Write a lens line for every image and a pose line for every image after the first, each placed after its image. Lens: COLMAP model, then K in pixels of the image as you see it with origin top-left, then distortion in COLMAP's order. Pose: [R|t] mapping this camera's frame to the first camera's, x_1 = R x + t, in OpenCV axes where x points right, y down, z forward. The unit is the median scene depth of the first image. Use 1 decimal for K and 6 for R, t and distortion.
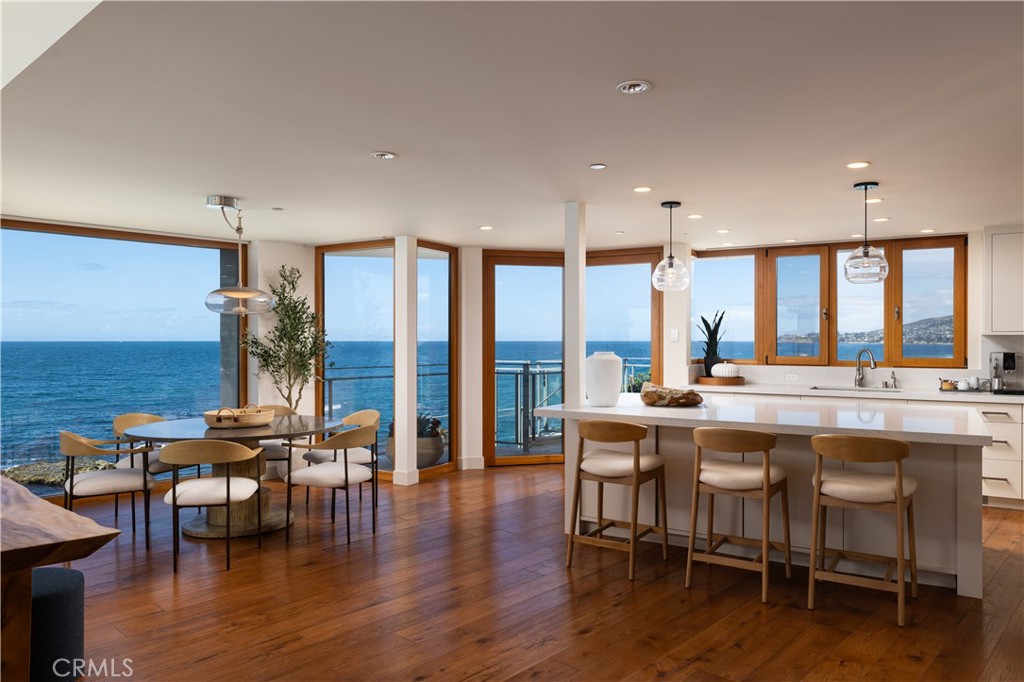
lens RADIAL K [[669.4, 0, 507.6], [0, 669.4, 339.5], [0, 0, 1]] dist [-0.002112, -0.003784]
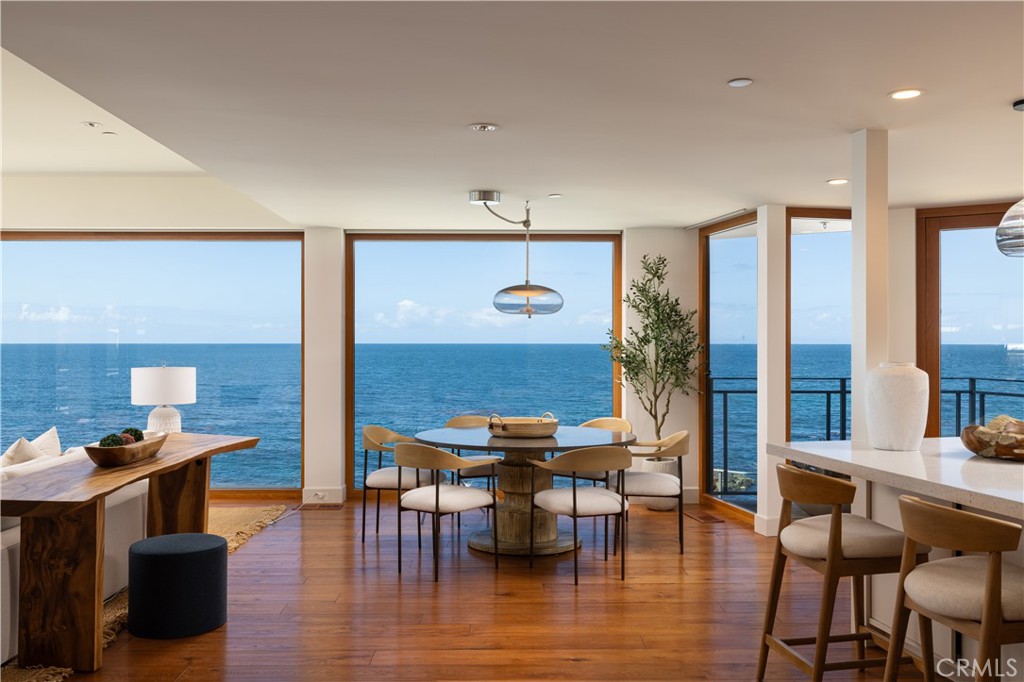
lens RADIAL K [[821.9, 0, 510.0], [0, 821.9, 341.2], [0, 0, 1]] dist [0.009121, 0.009577]
pose [[0.720042, 0.000182, -0.693931, 0.312693], [-0.001000, 0.999999, -0.000775, -0.000243], [0.693930, 0.001251, 0.720041, 0.144377]]
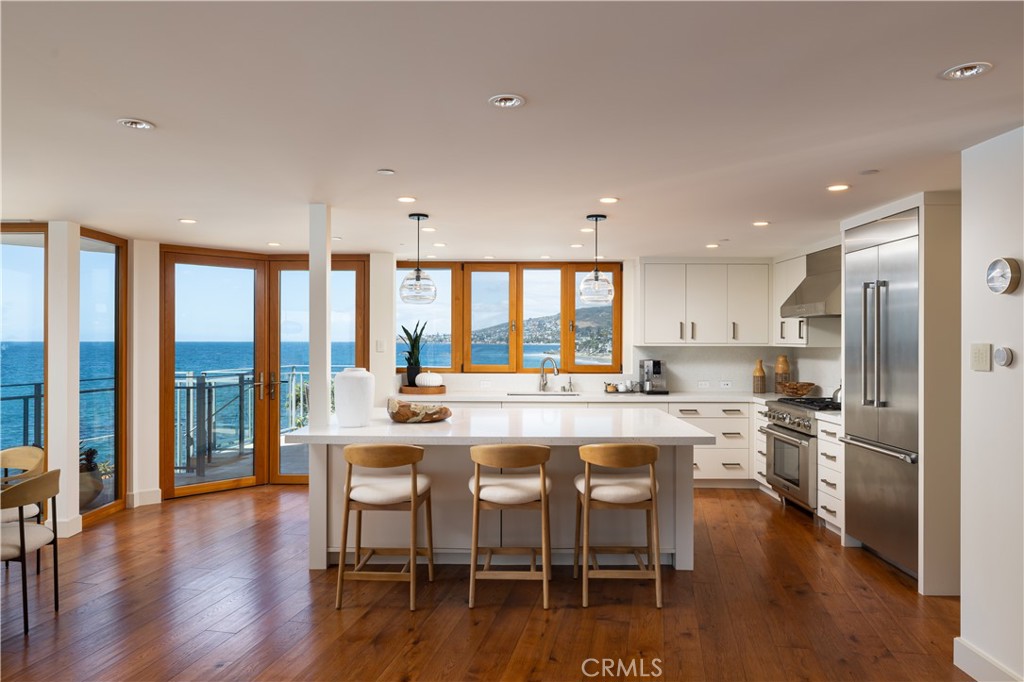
lens RADIAL K [[669.4, 0, 504.7], [0, 669.4, 341.9], [0, 0, 1]] dist [-0.002112, -0.003784]
pose [[0.867488, 0.001069, 0.497457, -0.105661], [-0.000386, 0.999999, -0.001475, -0.012600], [-0.497458, 0.001088, 0.867488, 0.066560]]
